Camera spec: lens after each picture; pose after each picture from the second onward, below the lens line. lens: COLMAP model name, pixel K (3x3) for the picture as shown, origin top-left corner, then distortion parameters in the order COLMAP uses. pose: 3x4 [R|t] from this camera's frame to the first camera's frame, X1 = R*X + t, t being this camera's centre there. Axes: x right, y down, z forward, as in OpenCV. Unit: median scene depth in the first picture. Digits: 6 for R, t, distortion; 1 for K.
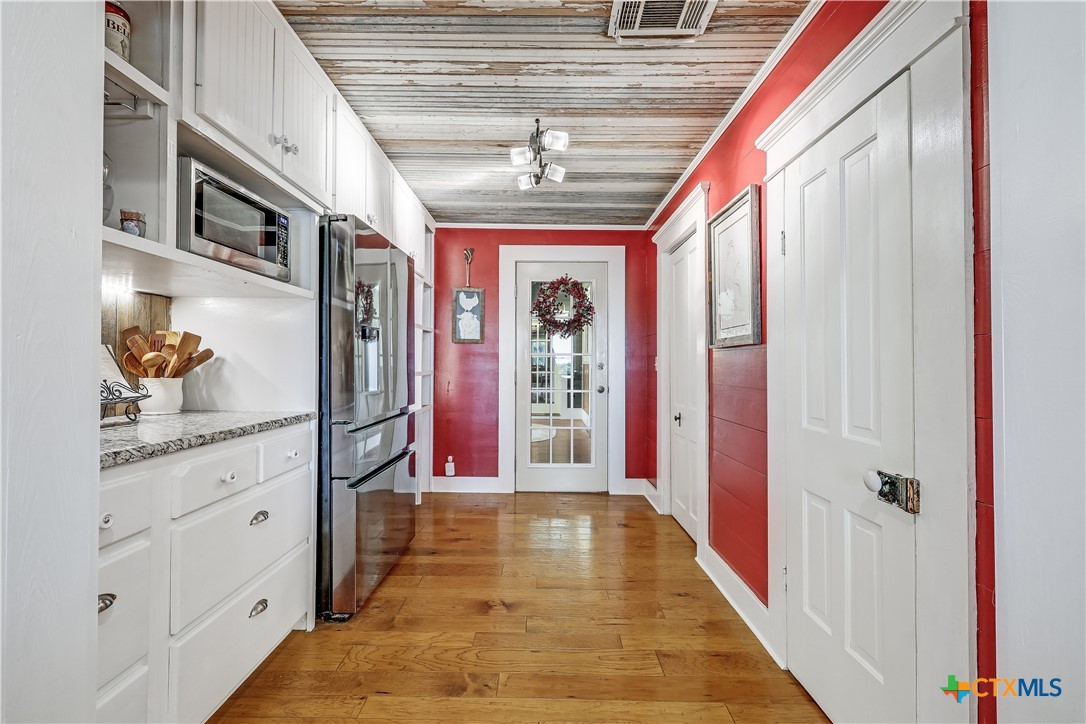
lens RADIAL K [[461.6, 0, 540.6], [0, 461.6, 347.4], [0, 0, 1]] dist [-0.000031, 0.000186]
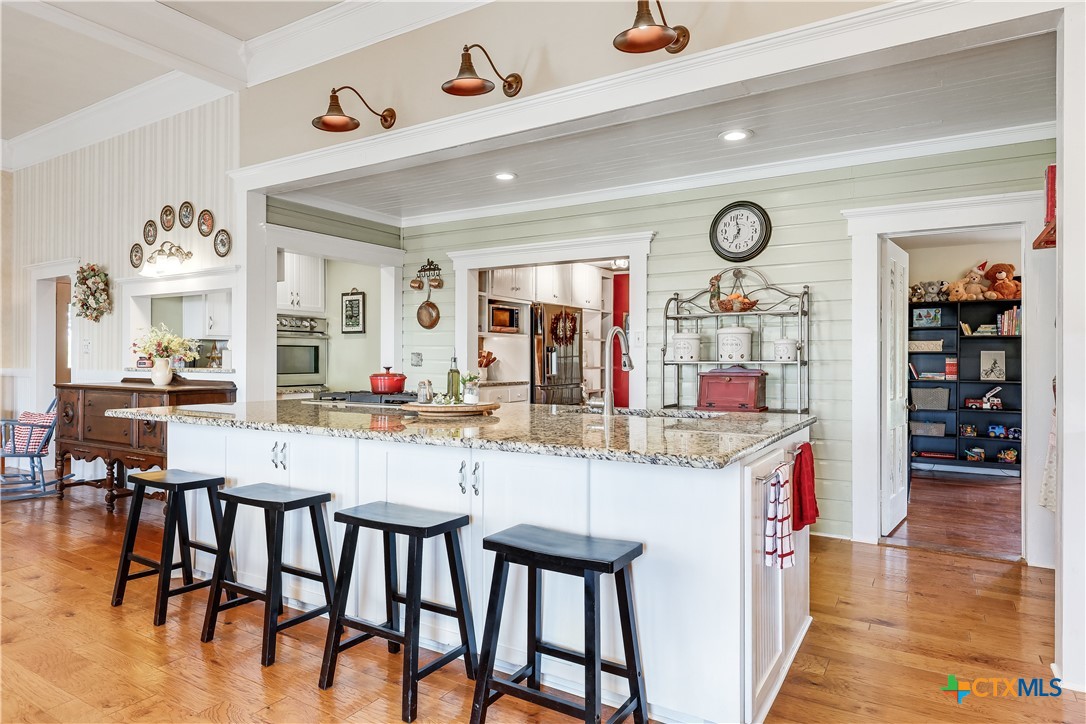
lens RADIAL K [[654.3, 0, 543.0], [0, 654.3, 362.0], [0, 0, 1]] dist [0.000347, 0.000036]
pose [[0.856034, 0.000170, -0.516919, 1.632093], [0.003771, 0.999971, 0.006573, 0.007781], [0.516906, -0.007576, 0.856009, -2.318497]]
